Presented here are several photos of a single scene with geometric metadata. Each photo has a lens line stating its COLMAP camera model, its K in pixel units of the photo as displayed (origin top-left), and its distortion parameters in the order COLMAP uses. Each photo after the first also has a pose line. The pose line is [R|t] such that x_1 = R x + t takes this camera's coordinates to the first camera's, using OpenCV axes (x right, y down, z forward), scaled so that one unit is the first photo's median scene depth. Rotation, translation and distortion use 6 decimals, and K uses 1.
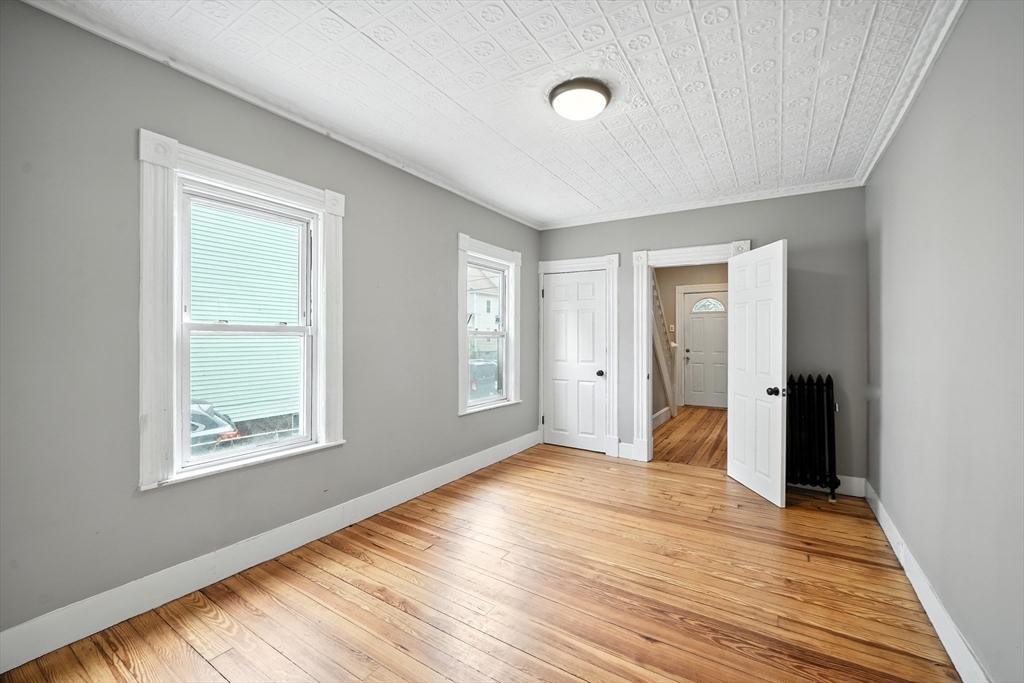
lens RADIAL K [[419.4, 0, 509.6], [0, 419.4, 338.7], [0, 0, 1]] dist [-0.001553, -0.002714]
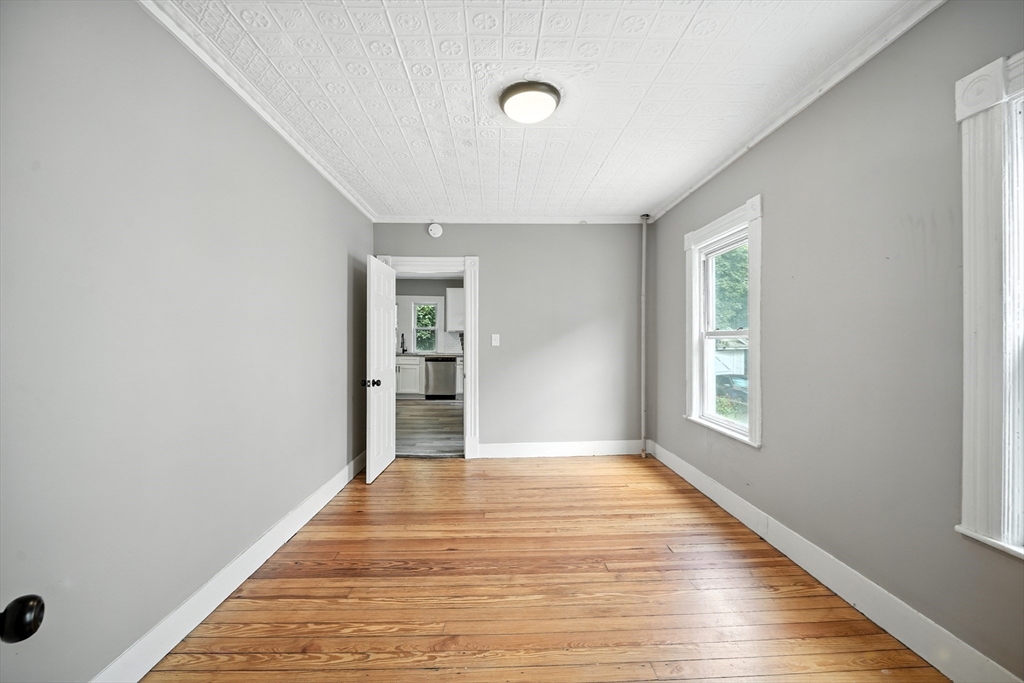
lens RADIAL K [[419.4, 0, 515.8], [0, 419.4, 340.9], [0, 0, 1]] dist [-0.001553, -0.002714]
pose [[-0.816421, -0.001117, -0.577457, 0.823824], [-0.005391, 0.999969, 0.005687, -0.002313], [0.577432, 0.007756, -0.816402, 1.921514]]
